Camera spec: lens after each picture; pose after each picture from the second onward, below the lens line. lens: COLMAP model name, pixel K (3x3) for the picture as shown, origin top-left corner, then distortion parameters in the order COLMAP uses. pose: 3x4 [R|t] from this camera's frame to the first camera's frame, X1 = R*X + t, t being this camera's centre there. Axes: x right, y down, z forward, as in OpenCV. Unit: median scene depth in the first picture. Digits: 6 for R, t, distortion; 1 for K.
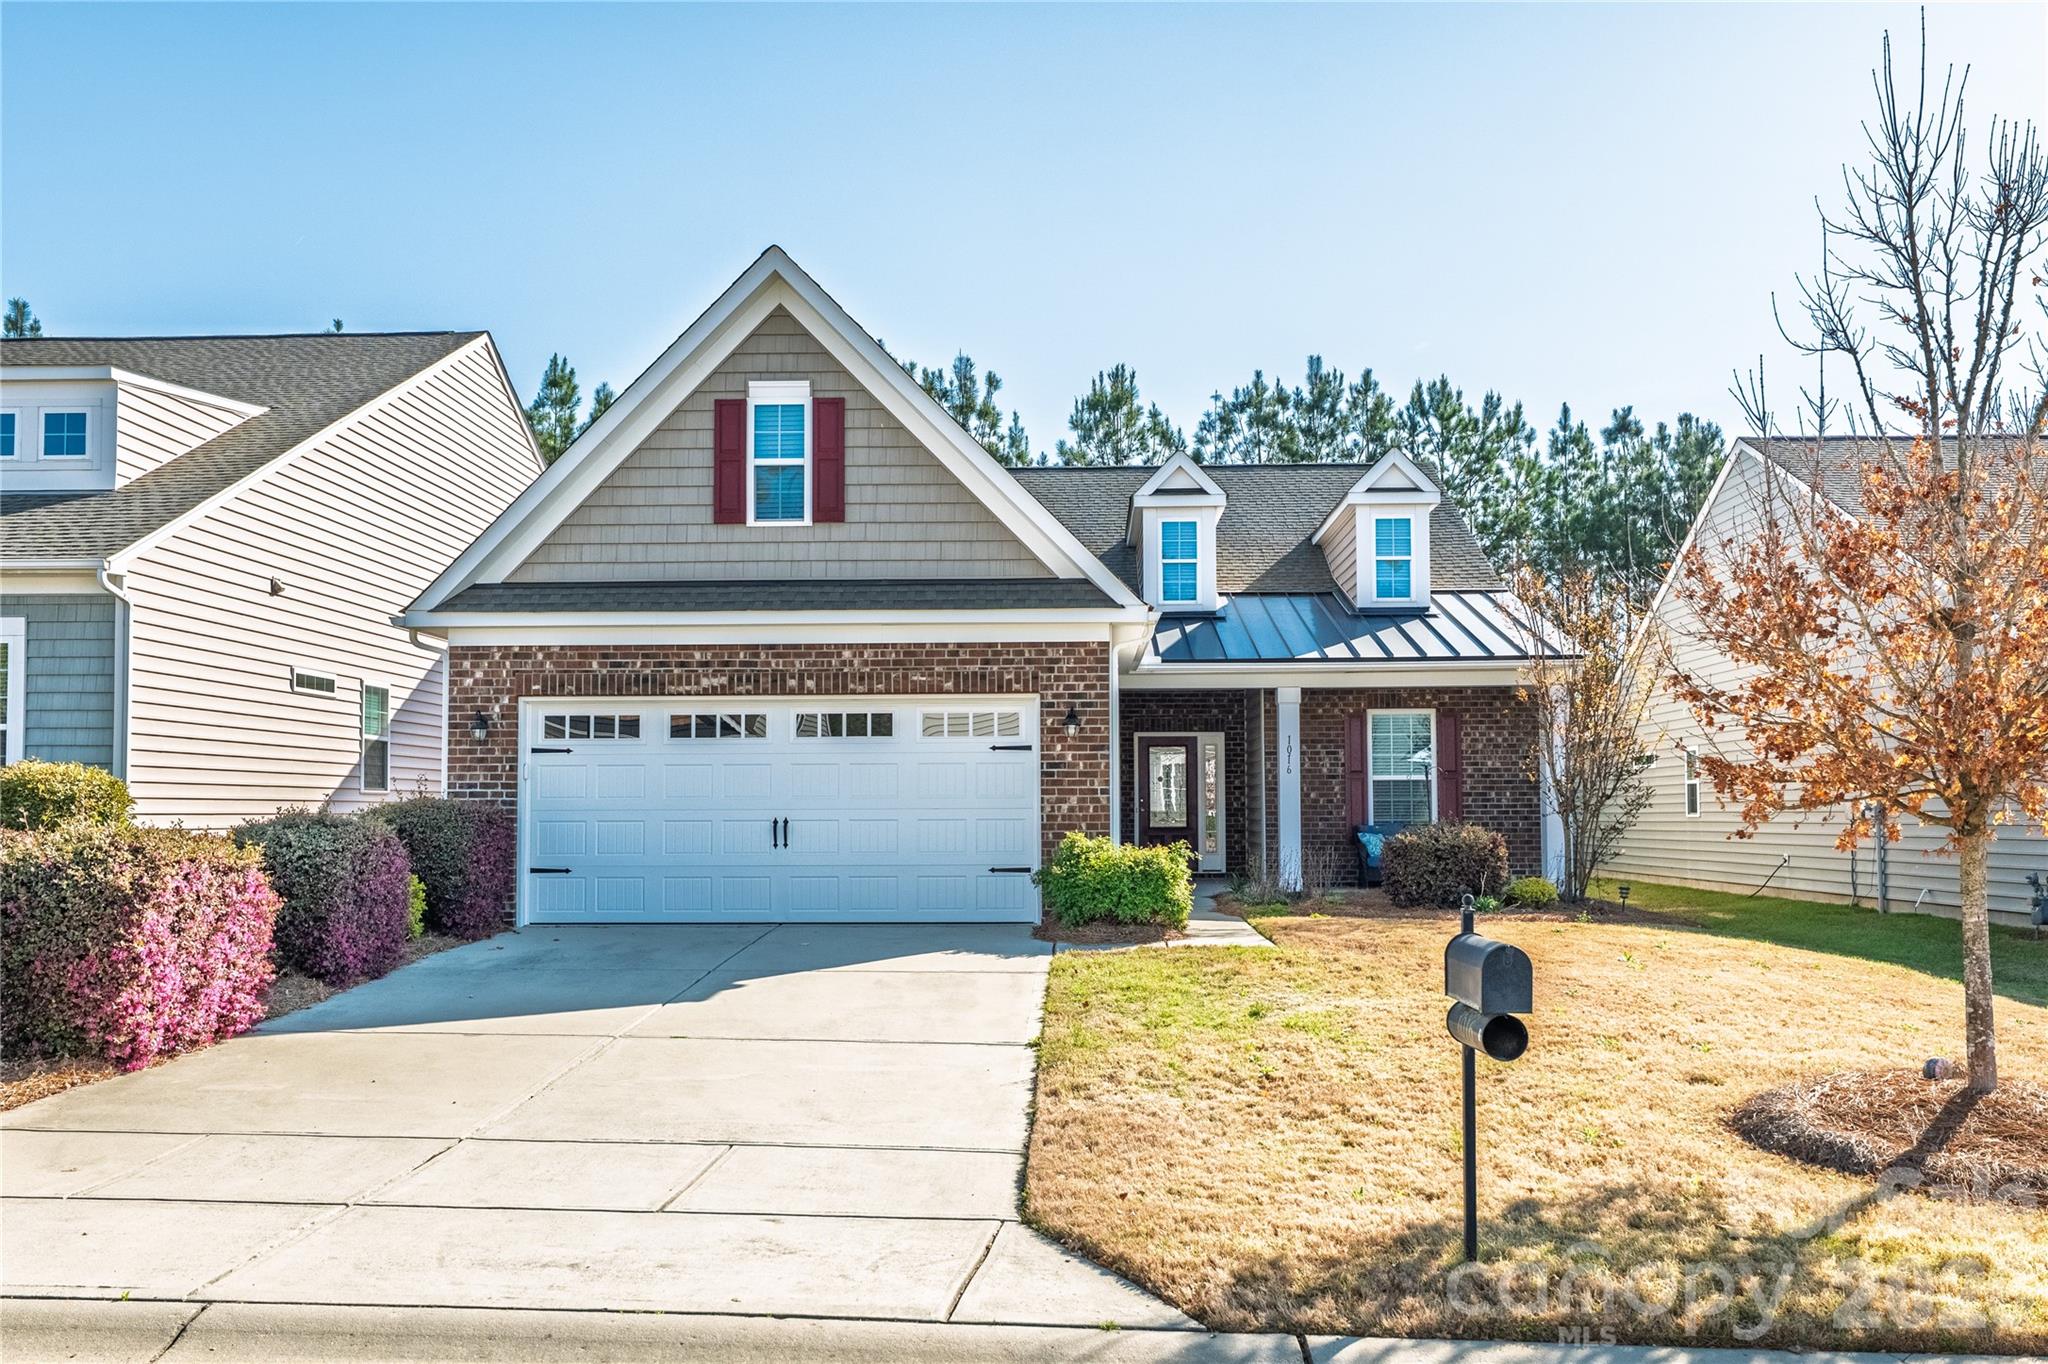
lens RADIAL K [[1654.3, 0, 1020.9], [0, 1654.3, 686.3], [0, 0, 1]] dist [0.004070, 0.001319]
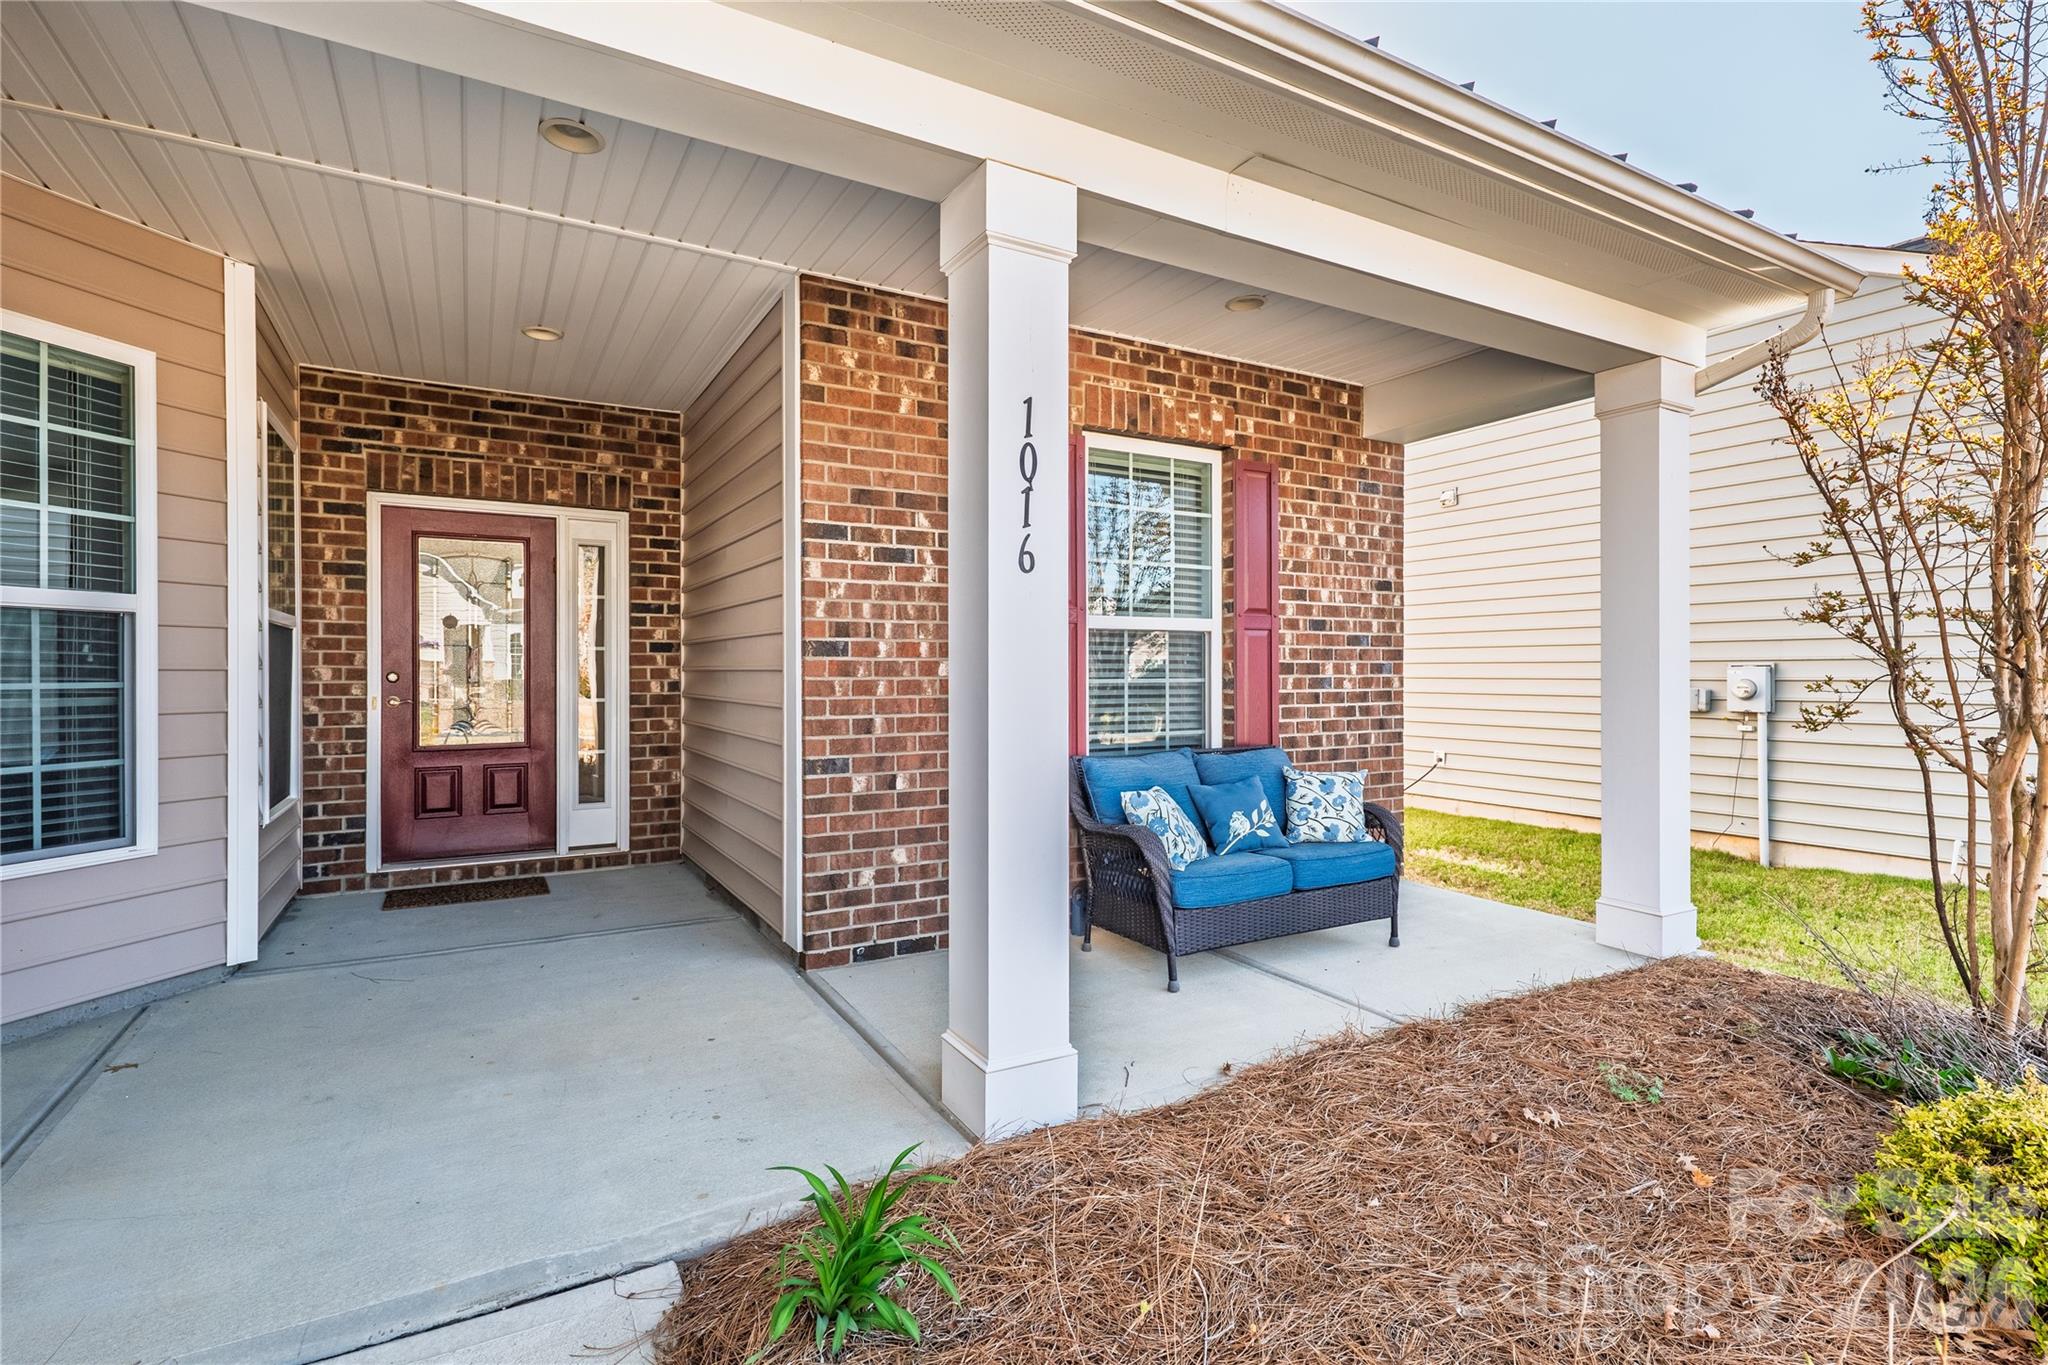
lens RADIAL K [[964.6, 0, 1014.3], [0, 964.6, 679.0], [0, 0, 1]] dist [0.006341, -0.000439]
pose [[0.852662, 0.002355, 0.522457, 0.088524], [-0.043280, 0.996871, 0.066141, 0.054908], [-0.520667, -0.079007, 0.850096, 0.830217]]
